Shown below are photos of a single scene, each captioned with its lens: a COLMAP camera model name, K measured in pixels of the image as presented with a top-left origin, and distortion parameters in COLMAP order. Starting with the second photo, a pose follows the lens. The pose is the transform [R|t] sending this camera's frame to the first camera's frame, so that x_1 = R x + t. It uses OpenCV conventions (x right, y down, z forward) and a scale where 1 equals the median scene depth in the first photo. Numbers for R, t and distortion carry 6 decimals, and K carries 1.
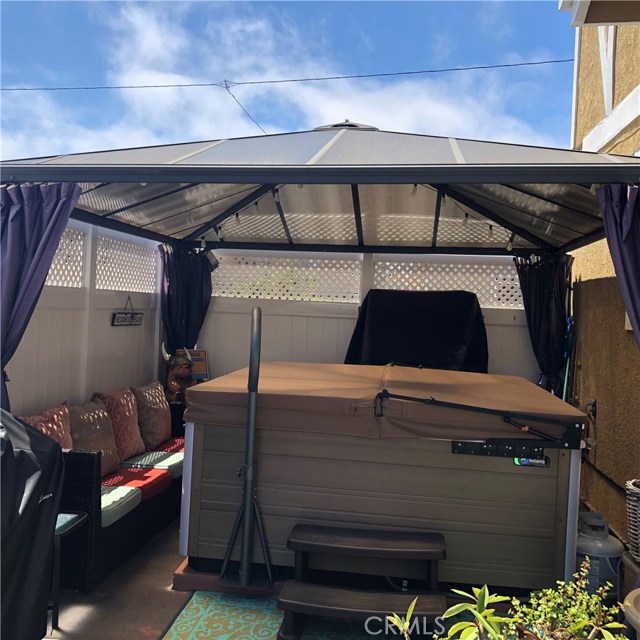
lens RADIAL K [[712.2, 0, 319.5], [0, 712.2, 319.1], [0, 0, 1]] dist [0.039126, 0.000000]
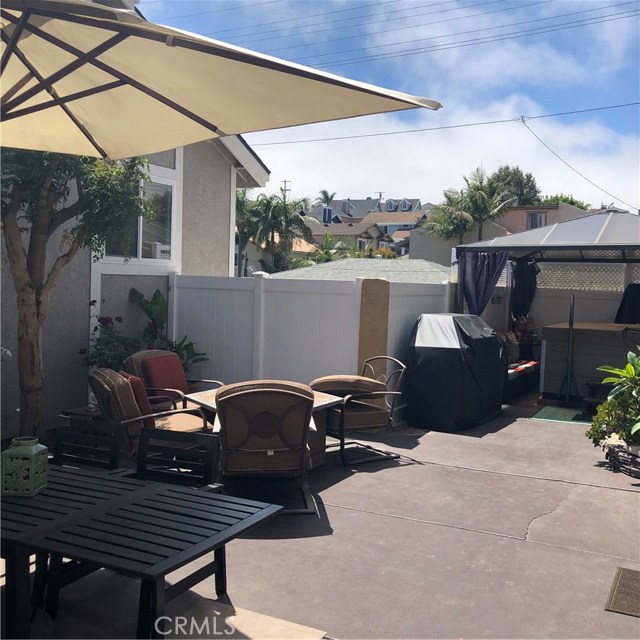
lens RADIAL K [[712.2, 0, 324.7], [0, 712.2, 320.4], [0, 0, 1]] dist [0.039126, 0.000000]
pose [[0.933767, 0.005320, -0.357841, -0.000830], [0.003228, 0.999724, 0.023286, 0.008450], [0.357866, -0.022899, 0.933492, -1.053166]]
